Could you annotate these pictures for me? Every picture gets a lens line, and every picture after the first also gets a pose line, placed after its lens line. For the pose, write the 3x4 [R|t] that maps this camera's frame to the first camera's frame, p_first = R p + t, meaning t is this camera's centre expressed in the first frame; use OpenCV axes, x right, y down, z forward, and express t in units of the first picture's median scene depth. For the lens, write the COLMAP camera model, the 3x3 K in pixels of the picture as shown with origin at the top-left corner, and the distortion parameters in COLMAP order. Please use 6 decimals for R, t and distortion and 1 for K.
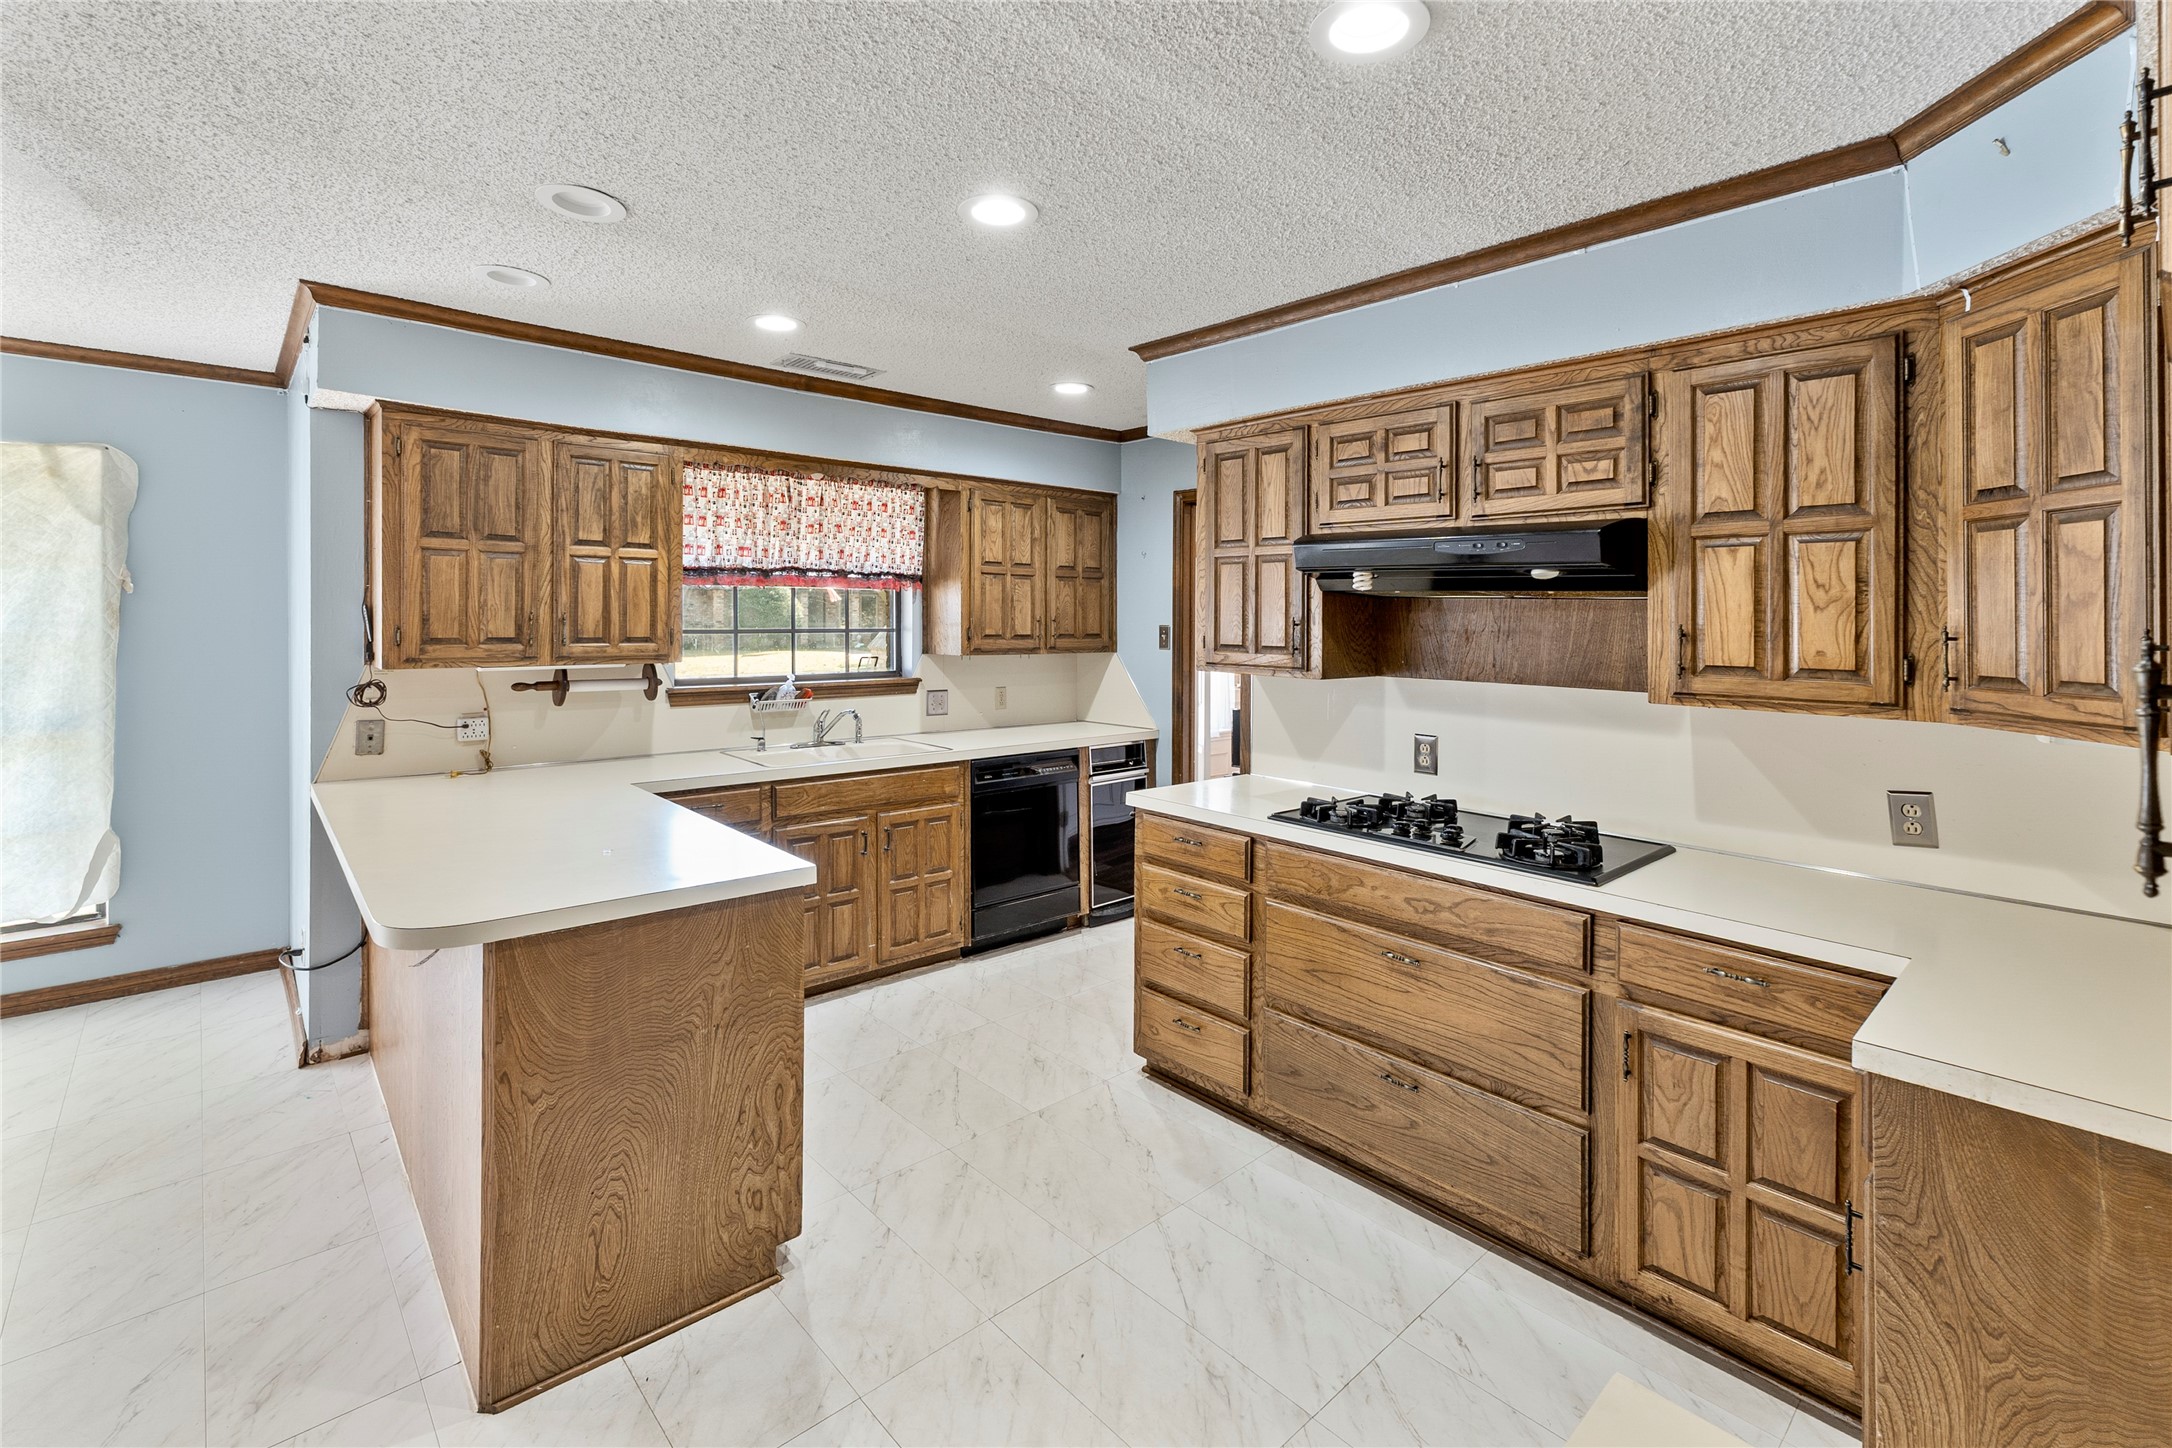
lens RADIAL K [[963.7, 0, 1086.6], [0, 963.7, 621.2], [0, 0, 1]] dist [-0.003936, 0.000584]
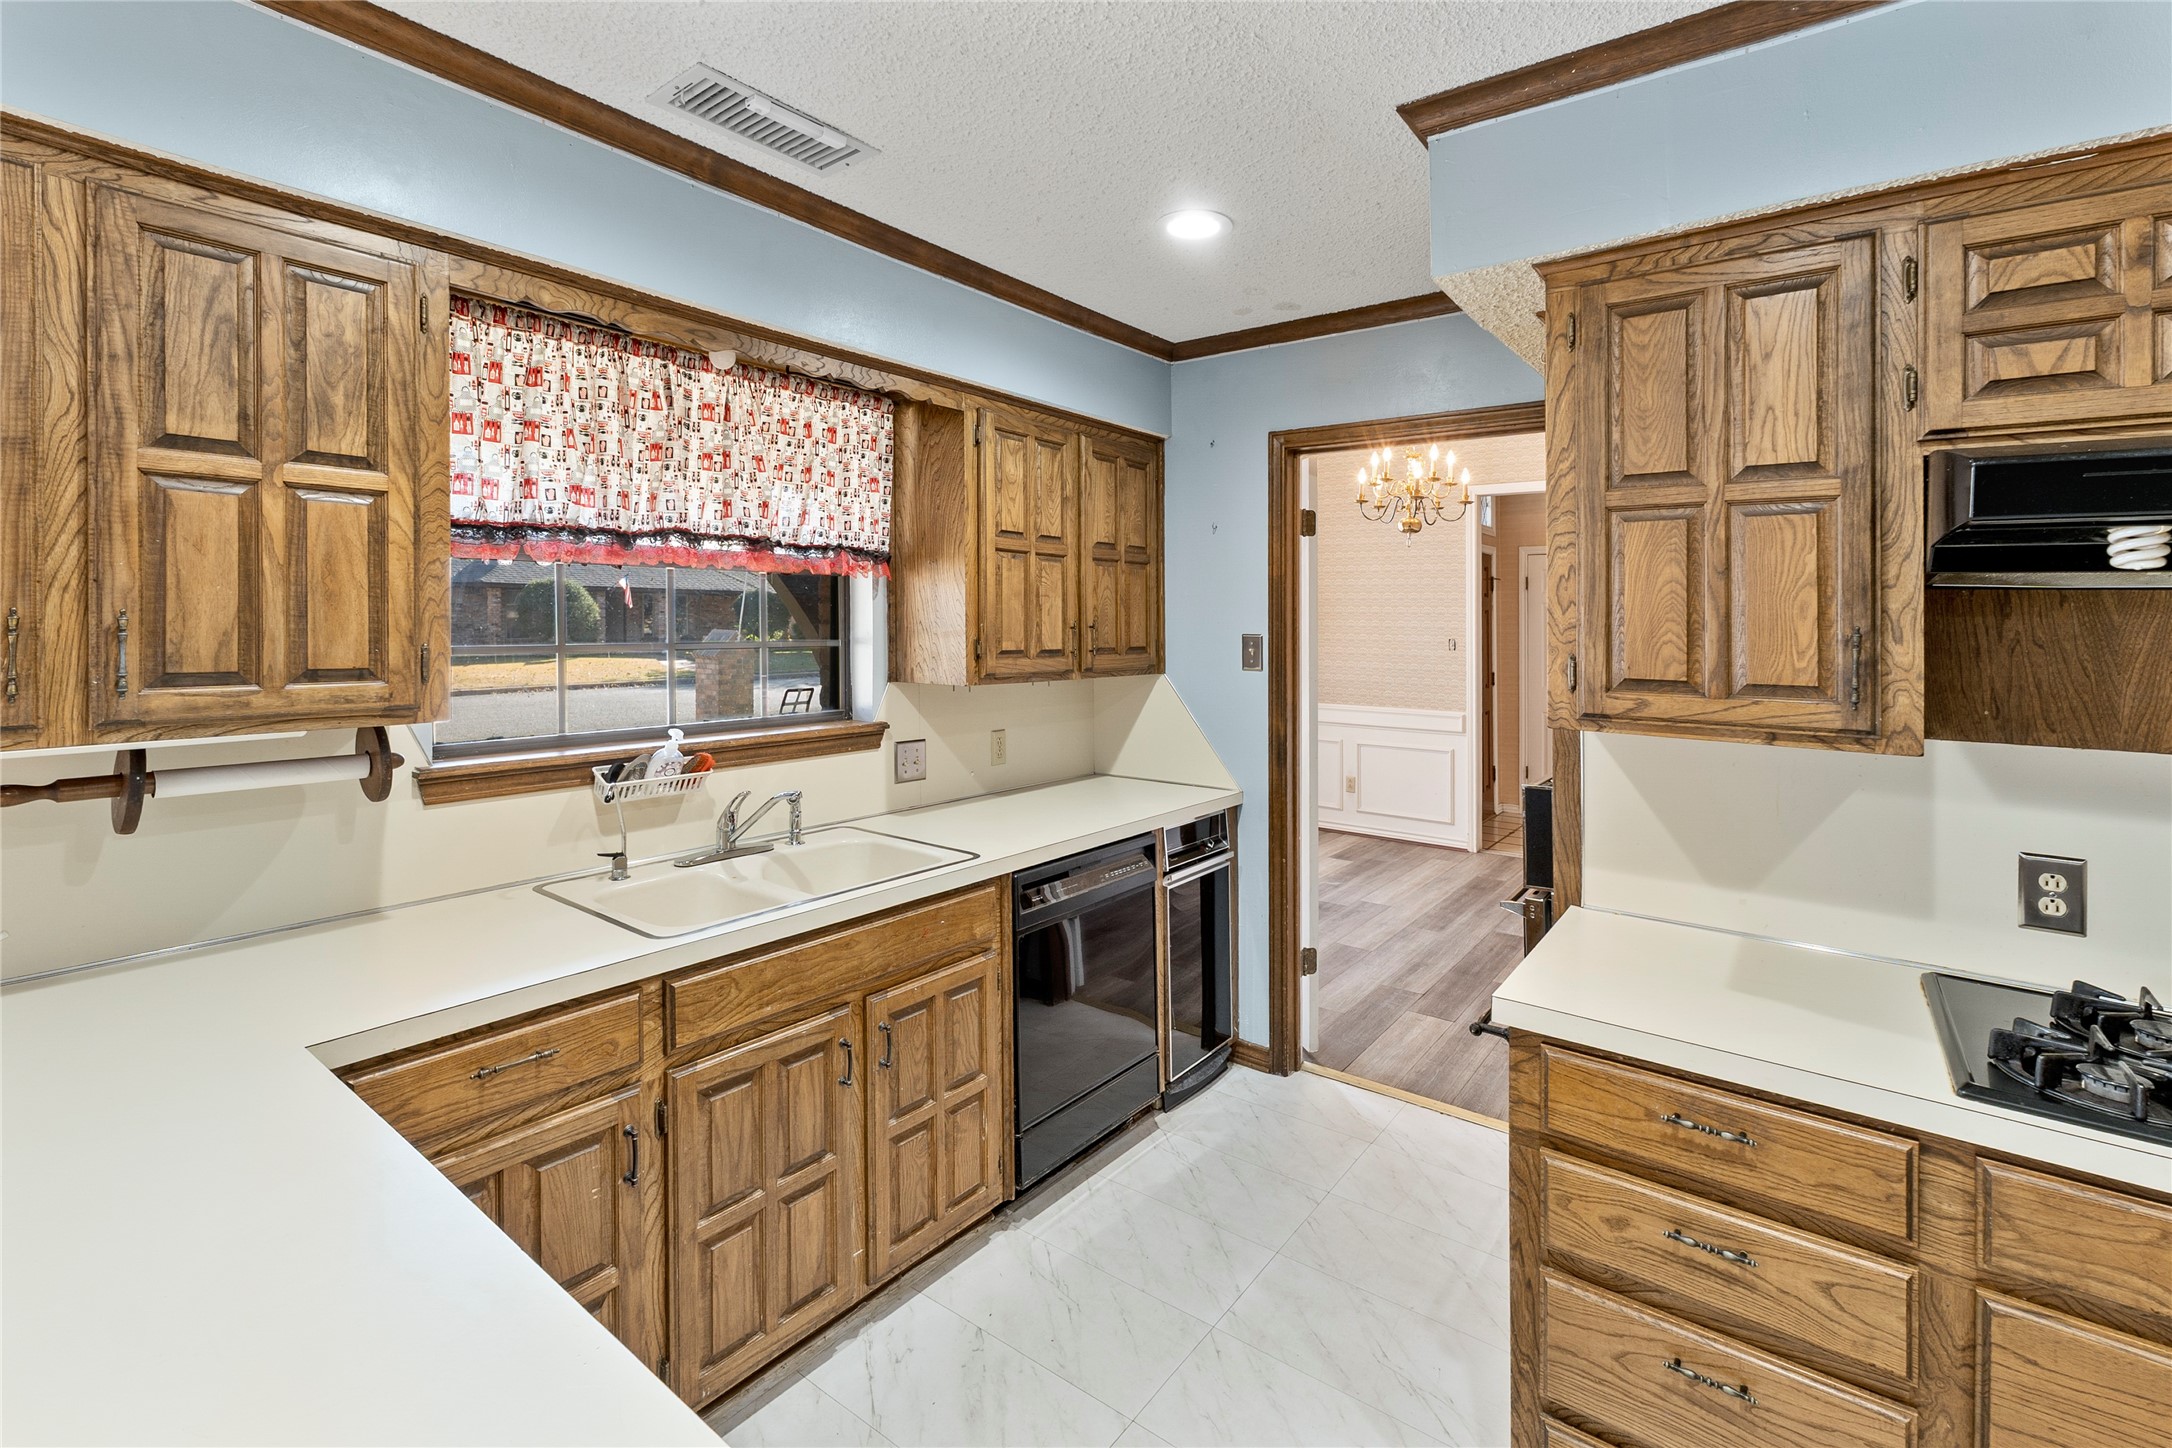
lens RADIAL K [[963.7, 0, 1092.3], [0, 963.7, 636.5], [0, 0, 1]] dist [-0.003936, 0.000584]
pose [[0.982395, -0.001872, 0.186808, -0.188356], [-0.000739, 0.999903, 0.013908, -0.004065], [-0.186816, -0.013801, 0.982298, 0.453775]]
